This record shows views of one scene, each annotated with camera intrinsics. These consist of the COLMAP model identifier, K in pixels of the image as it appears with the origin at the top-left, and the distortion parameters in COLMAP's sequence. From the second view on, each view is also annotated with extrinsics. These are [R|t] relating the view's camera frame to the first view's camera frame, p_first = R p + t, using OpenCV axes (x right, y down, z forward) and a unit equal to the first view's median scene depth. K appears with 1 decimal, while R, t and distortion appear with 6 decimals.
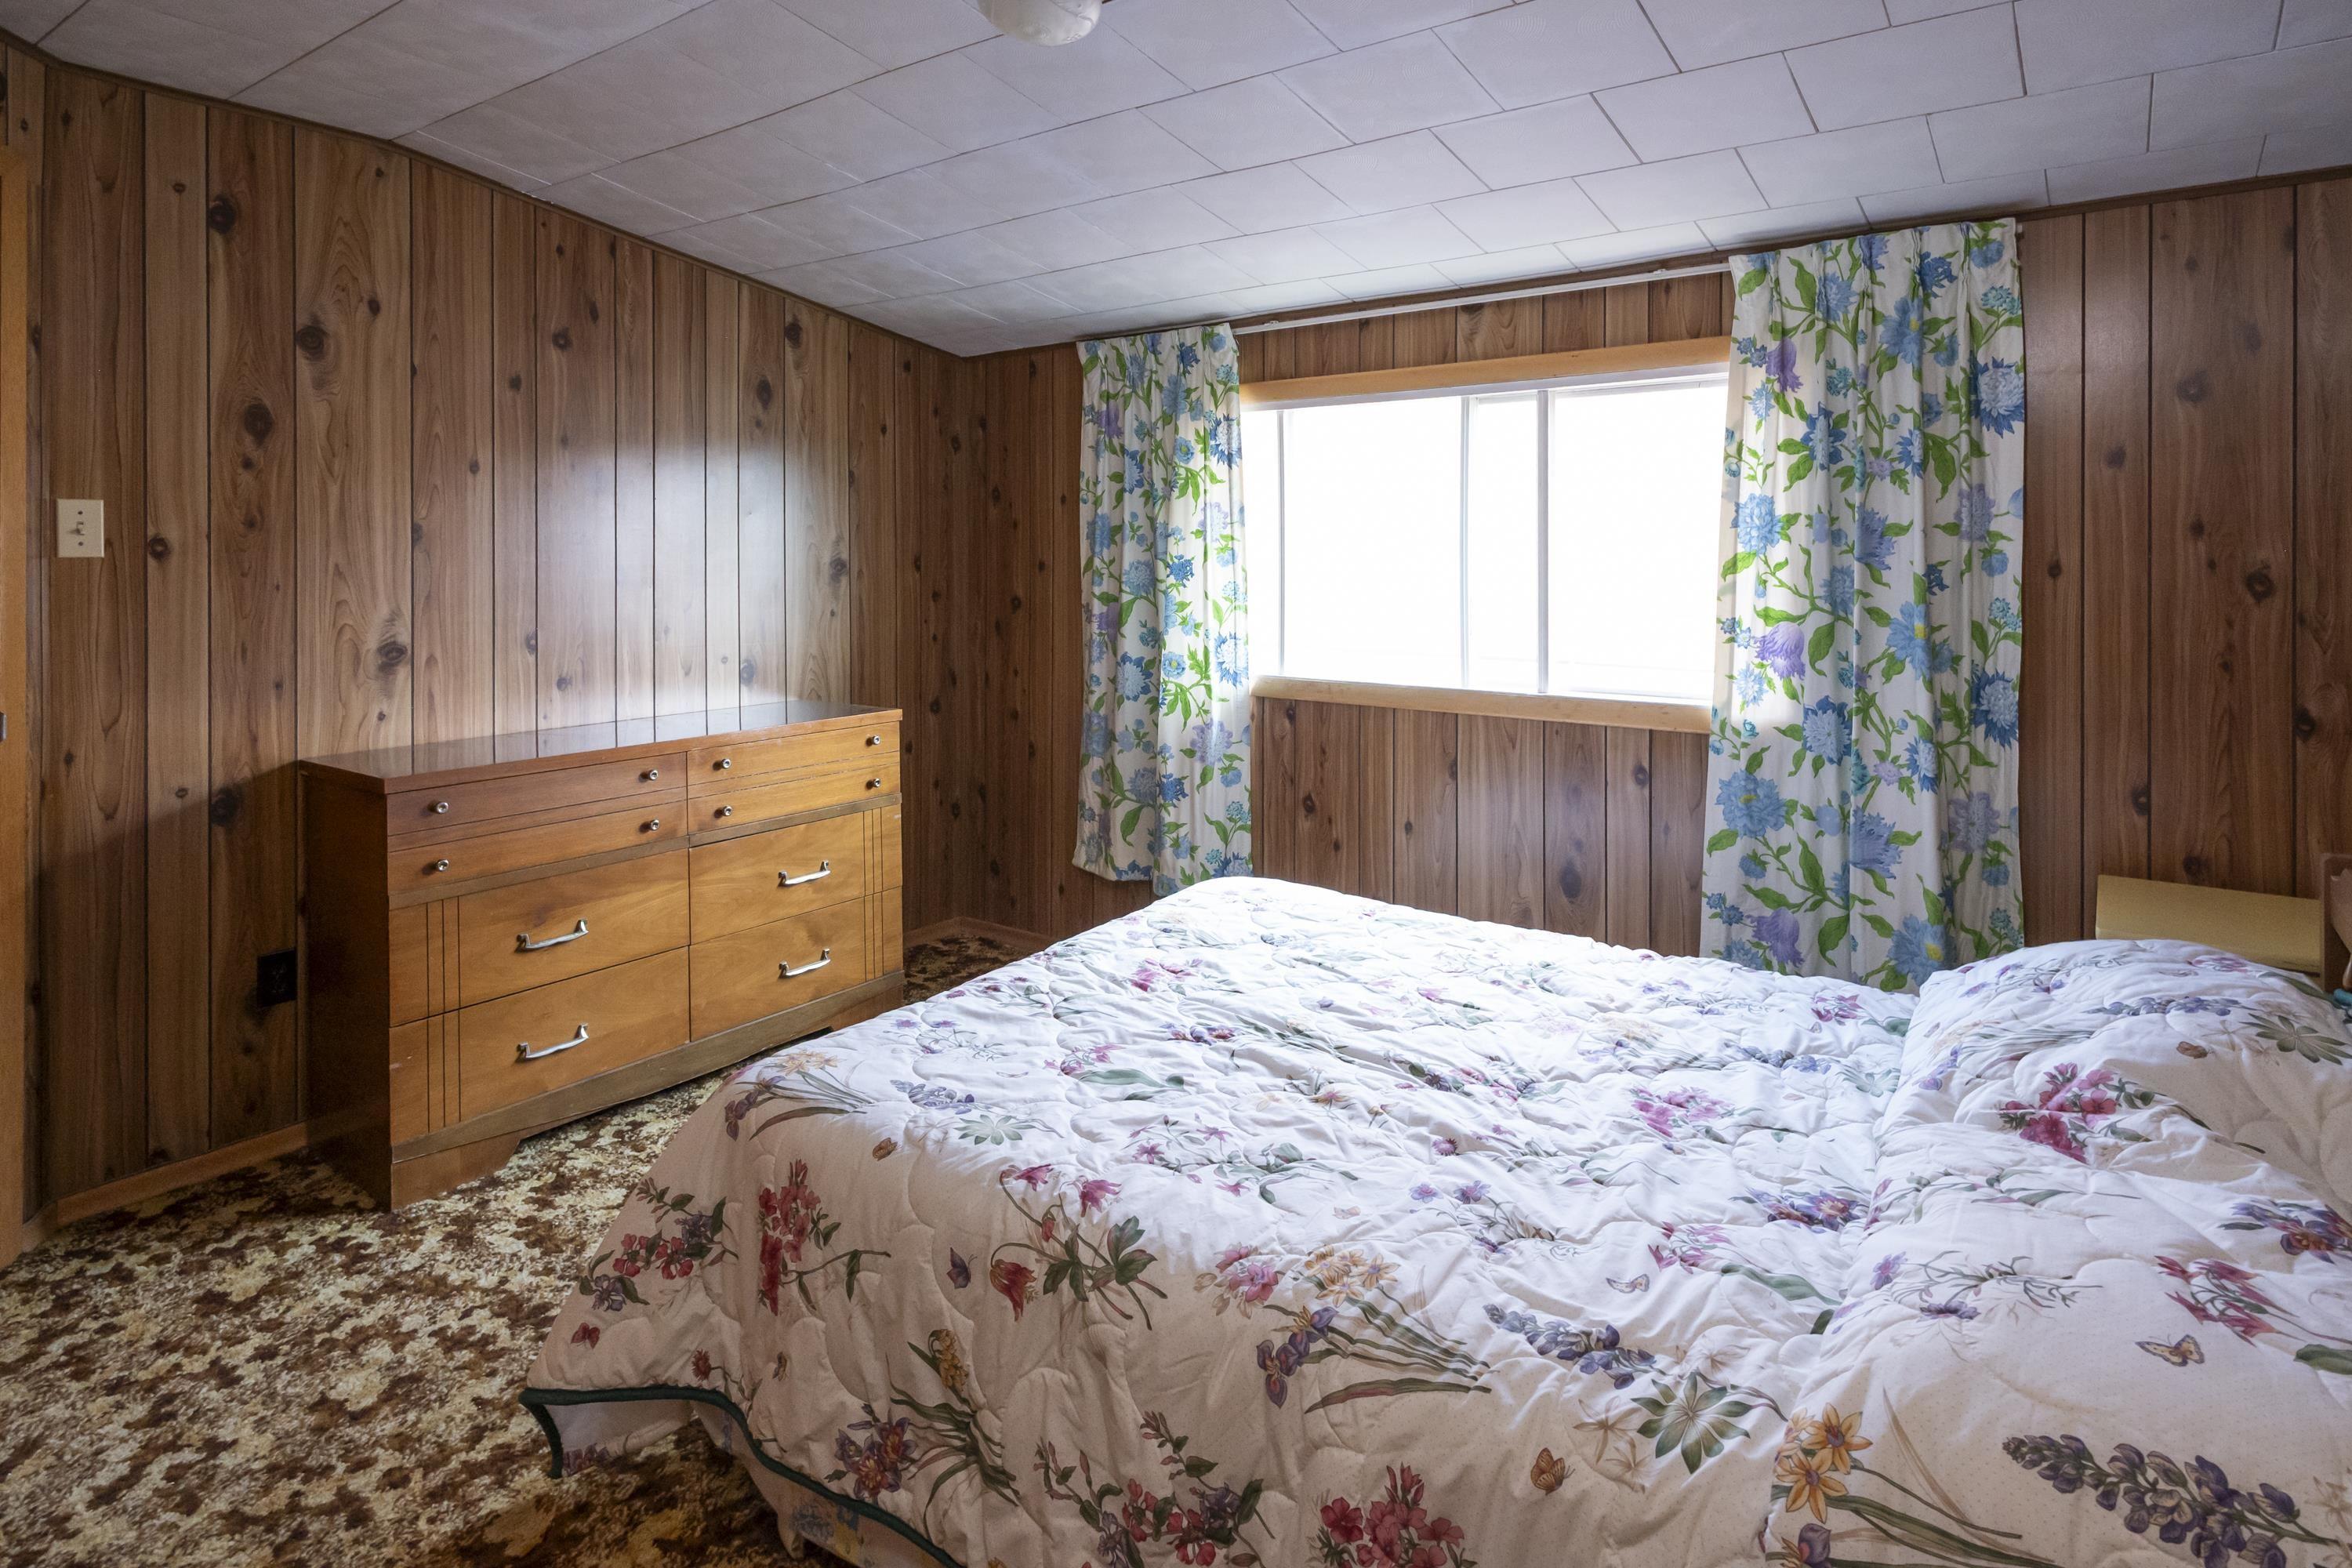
lens RADIAL K [[1184.3, 0, 1184.4], [0, 1184.3, 753.8], [0, 0, 1]] dist [-0.003740, -0.000163]
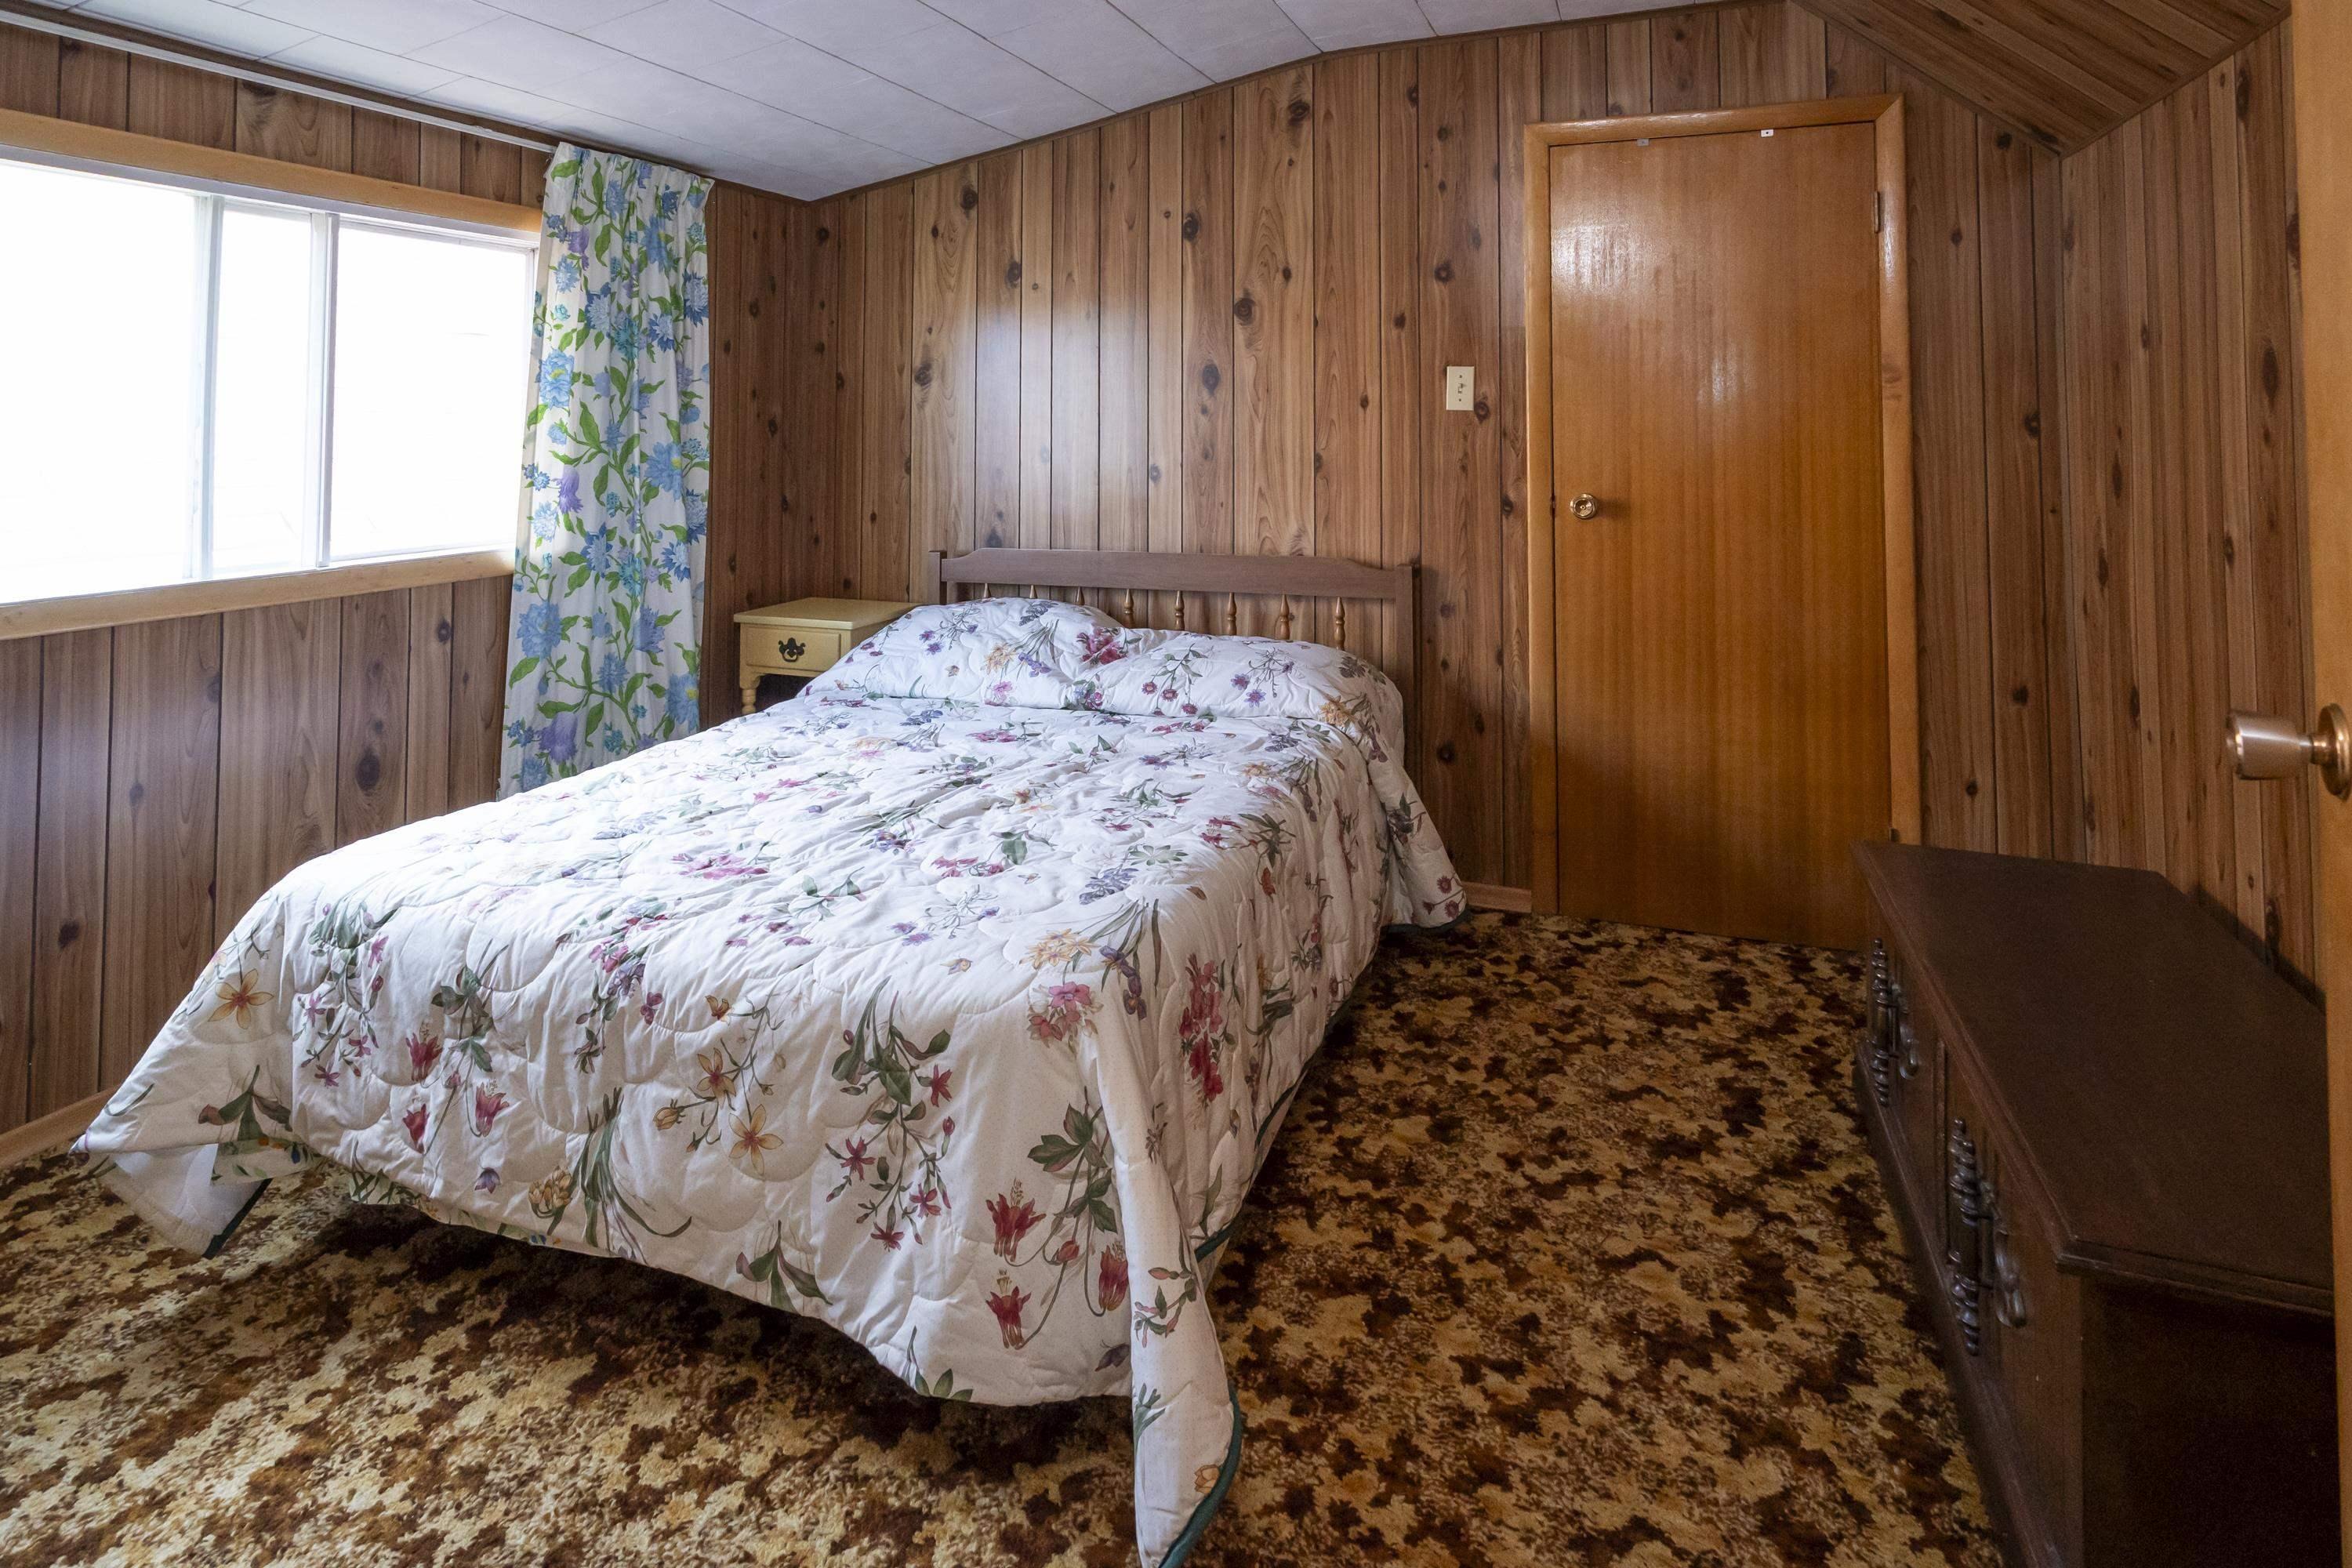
lens RADIAL K [[1184.3, 0, 1184.4], [0, 1184.3, 753.8], [0, 0, 1]] dist [-0.003740, -0.000163]
pose [[-0.255784, -0.253253, 0.932972, -0.848606], [0.167802, 0.938796, 0.300839, -0.092520], [-0.952059, 0.233505, -0.197633, 0.712609]]
